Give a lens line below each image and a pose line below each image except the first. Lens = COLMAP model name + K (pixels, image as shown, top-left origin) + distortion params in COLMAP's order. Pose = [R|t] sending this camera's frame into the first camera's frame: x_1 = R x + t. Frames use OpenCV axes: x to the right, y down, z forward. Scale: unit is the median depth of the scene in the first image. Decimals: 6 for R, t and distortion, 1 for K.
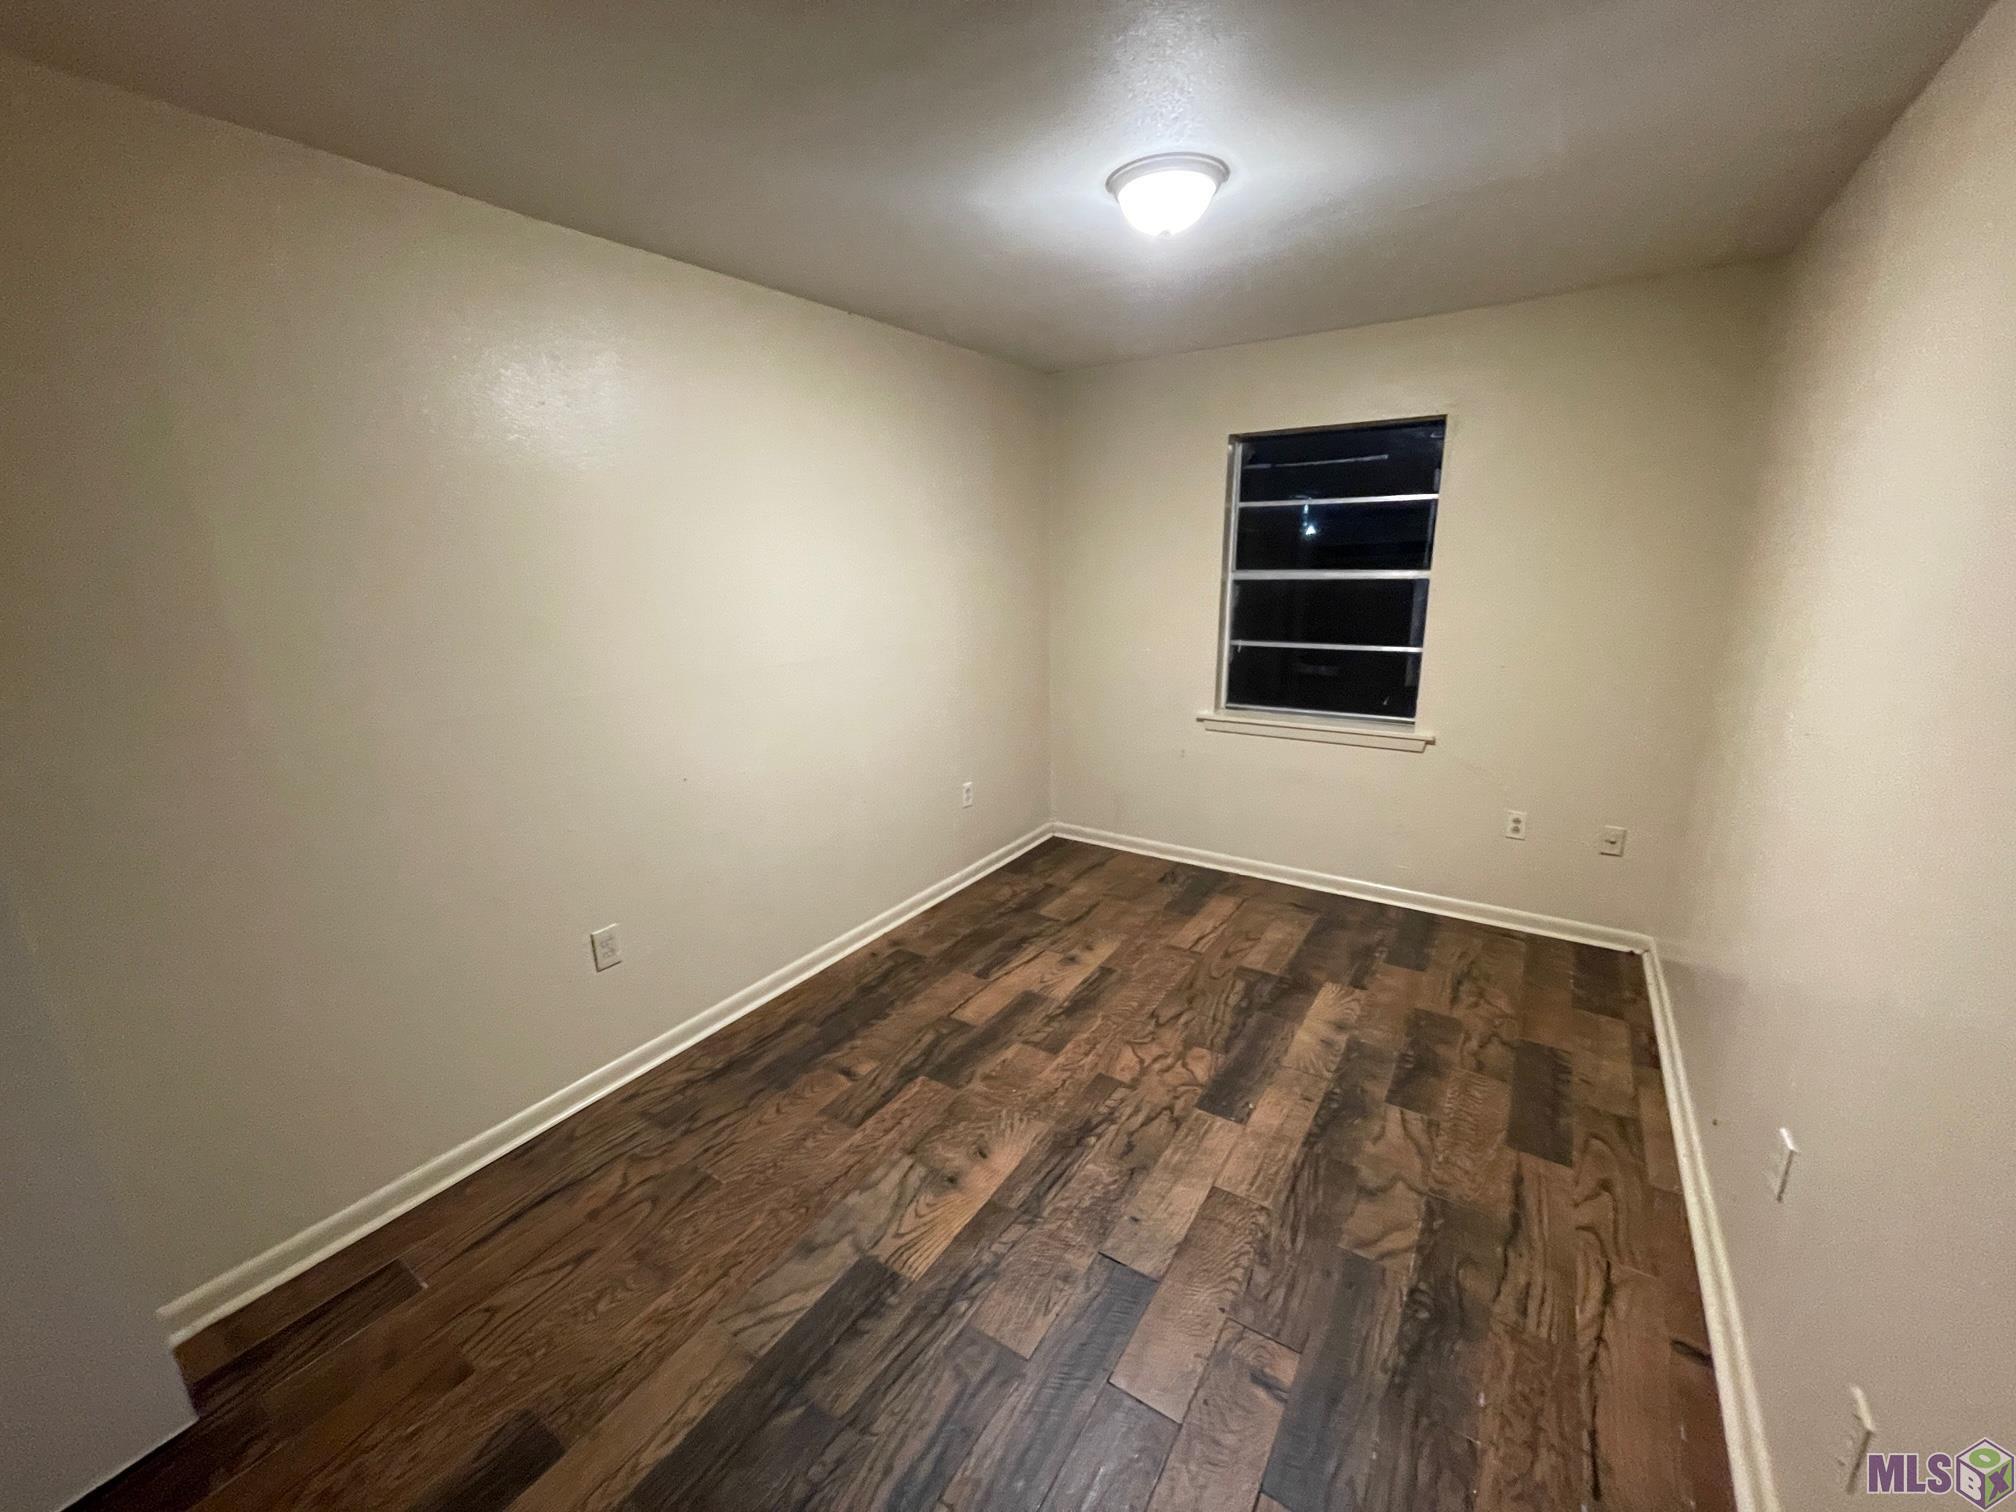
lens RADIAL K [[813.2, 0, 1002.5], [0, 813.2, 759.5], [0, 0, 1]] dist [-0.004089, 0.001198]
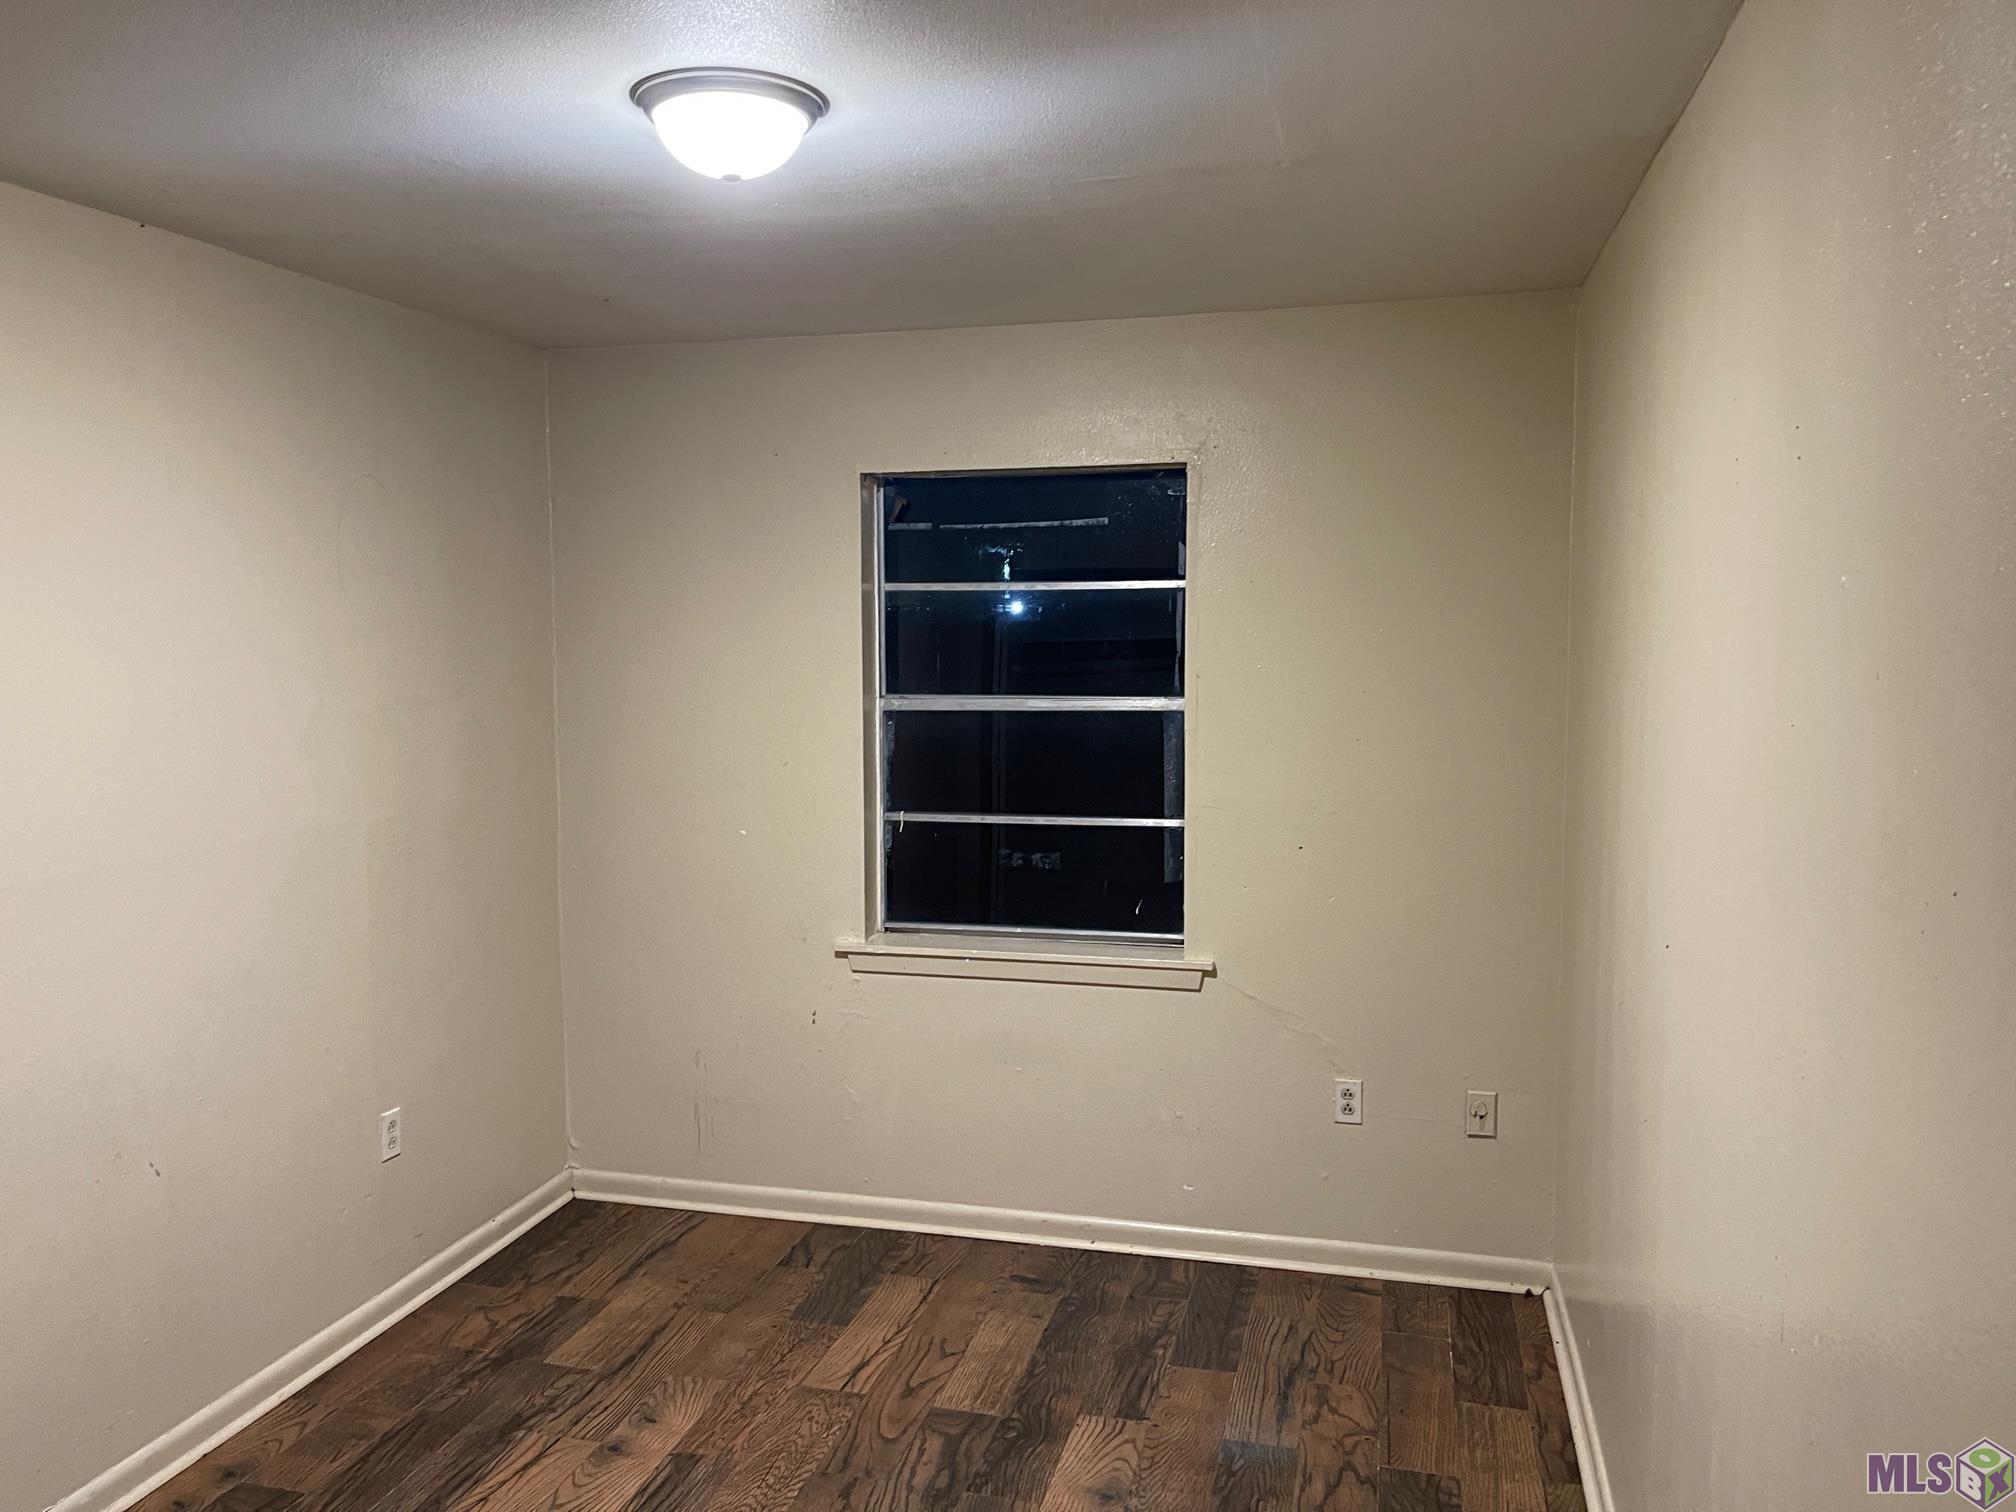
lens RADIAL K [[1529.4, 0, 996.0], [0, 1529.4, 770.0], [0, 0, 1]] dist [0.056844, -0.062701]
pose [[0.943938, -0.016526, 0.329710, -0.001921], [0.069786, 0.986165, -0.150364, -0.011943], [-0.322664, 0.164943, 0.932031, -0.054783]]
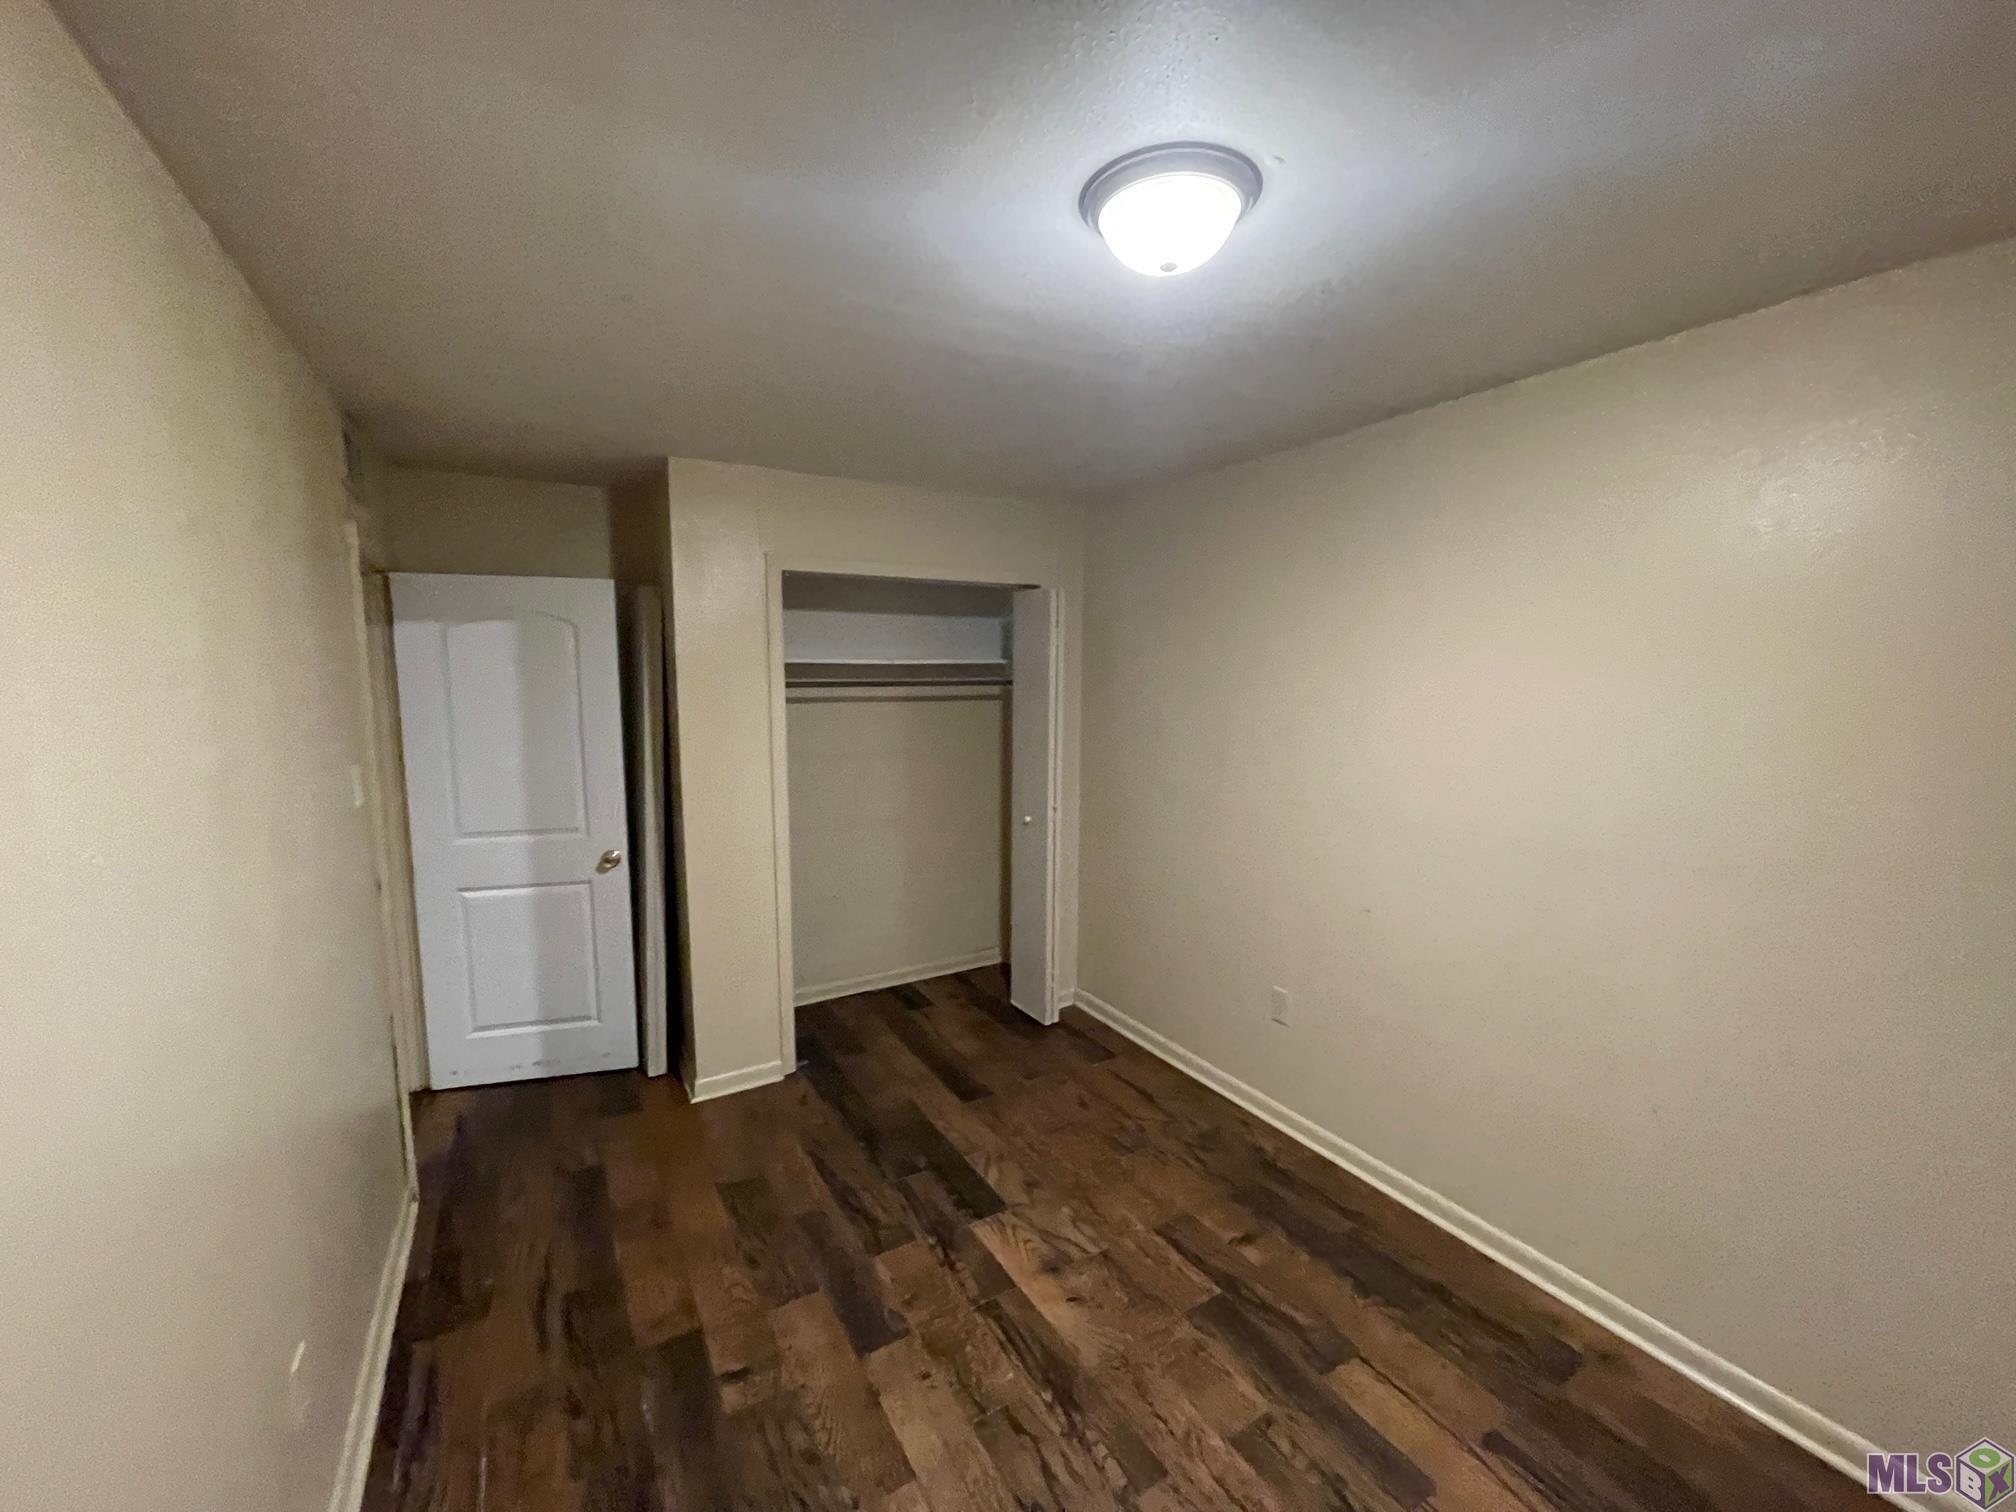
lens RADIAL K [[813.2, 0, 999.6], [0, 813.2, 757.6], [0, 0, 1]] dist [-0.004089, 0.001198]
pose [[-0.433338, 0.117663, -0.893518, 0.623776], [-0.218294, 0.948214, 0.230733, -0.261322], [0.874395, 0.295035, -0.385212, 0.849067]]
